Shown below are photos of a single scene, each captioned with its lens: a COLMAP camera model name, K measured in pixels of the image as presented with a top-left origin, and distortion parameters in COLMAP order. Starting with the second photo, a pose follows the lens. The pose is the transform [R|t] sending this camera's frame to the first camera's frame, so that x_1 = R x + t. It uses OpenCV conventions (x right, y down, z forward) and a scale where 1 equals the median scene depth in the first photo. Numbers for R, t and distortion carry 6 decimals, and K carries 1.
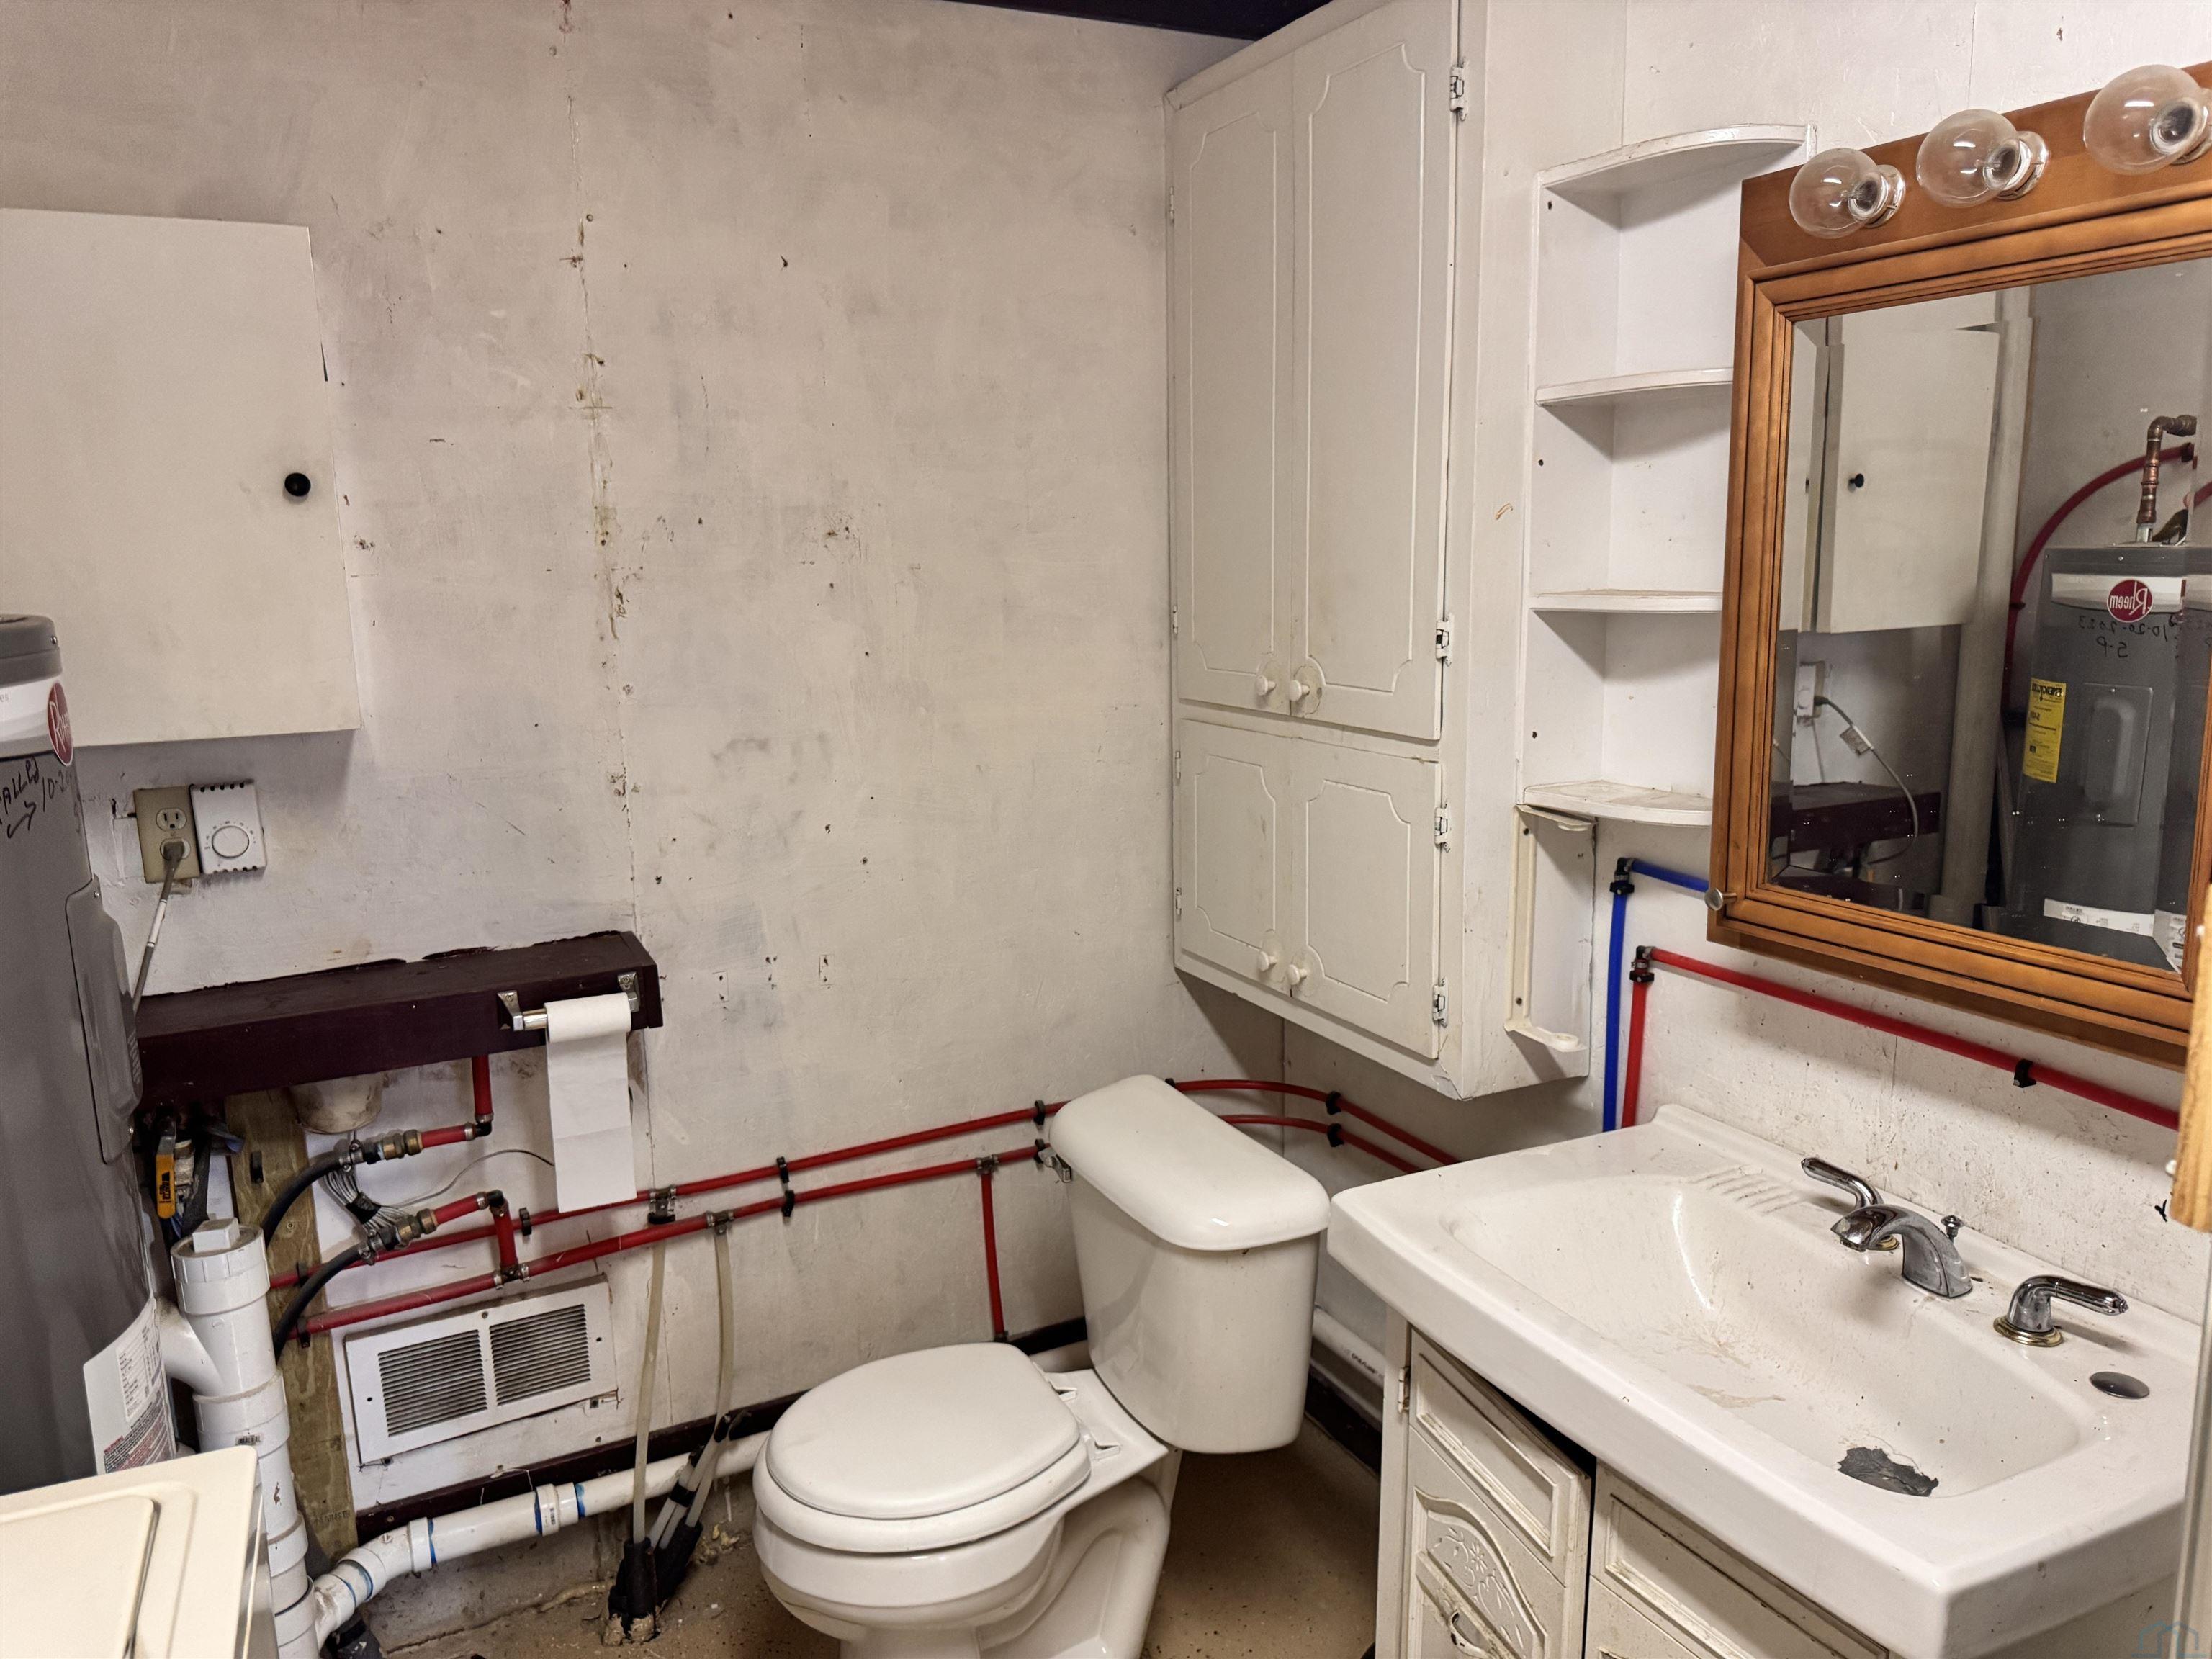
lens RADIAL K [[1679.4, 0, 1264.7], [0, 1679.4, 824.5], [0, 0, 1]] dist [0.095623, -0.156667]
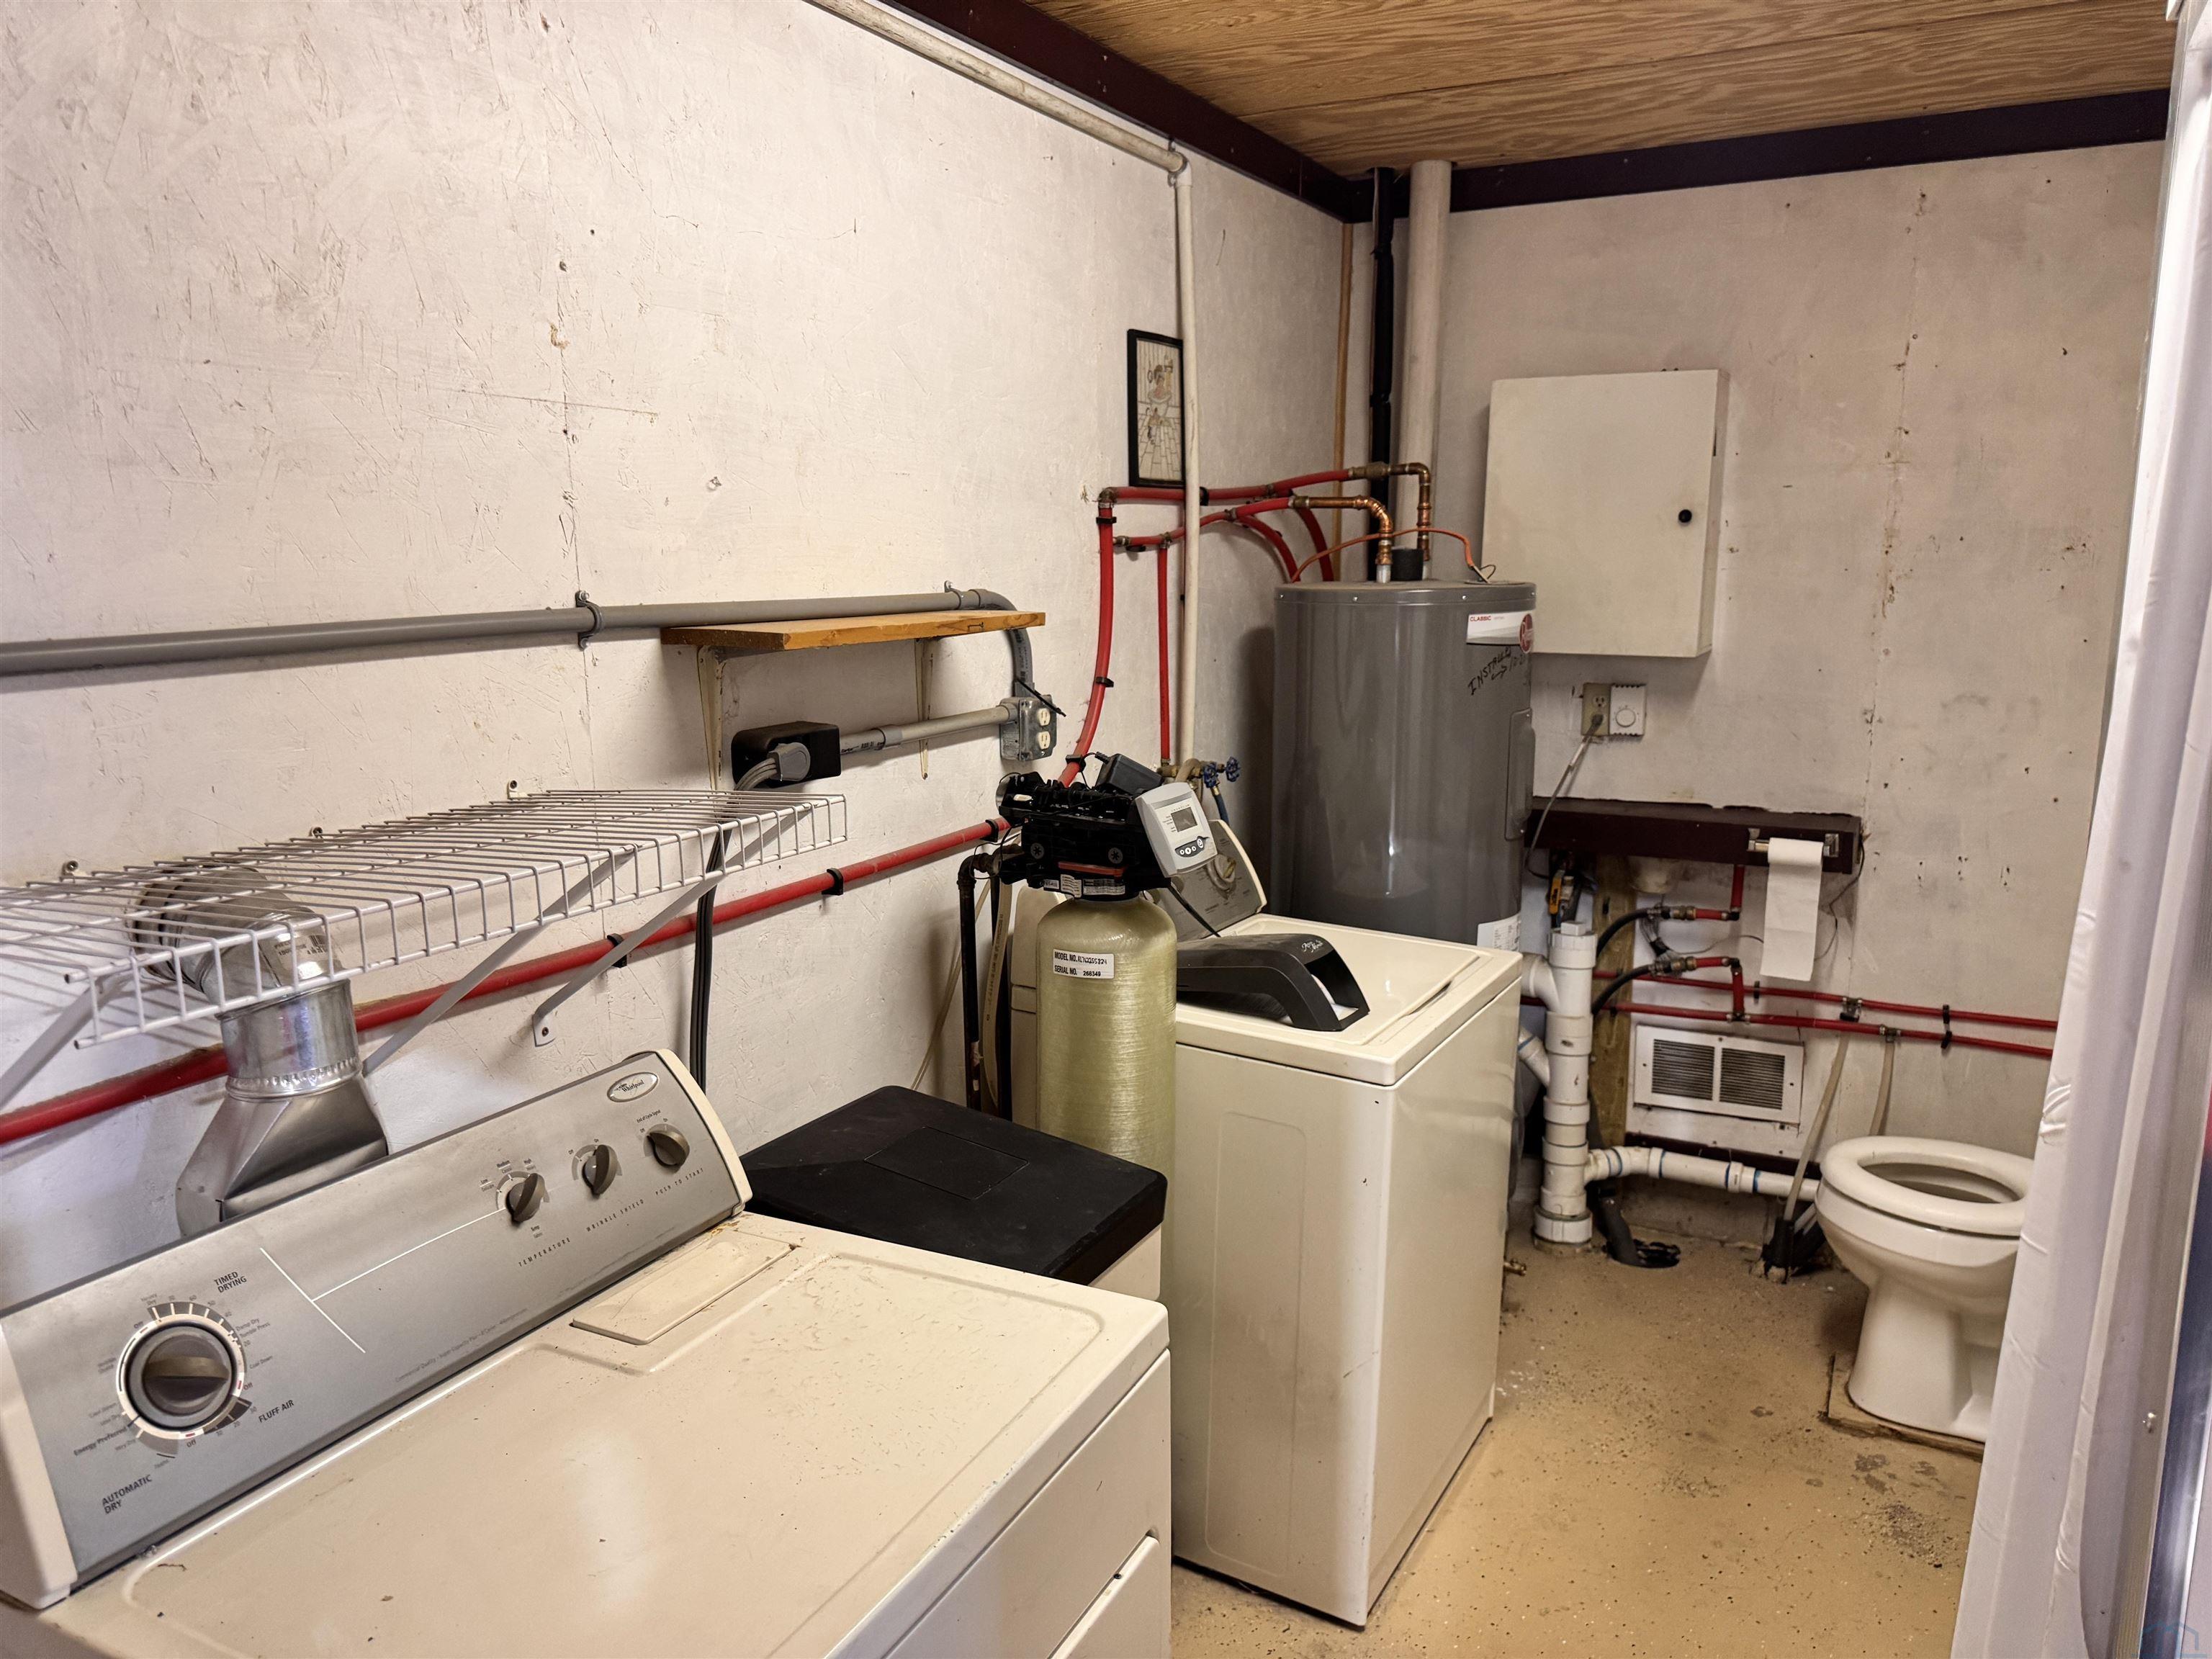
lens RADIAL K [[1546.6, 0, 1096.2], [0, 1546.6, 821.9], [0, 0, 1]] dist [0.087620, -0.116647]
pose [[0.562540, 0.168775, -0.809360, 0.366260], [-0.158235, 0.982824, 0.094967, 0.044262], [0.811487, 0.074646, 0.579583, -0.334936]]
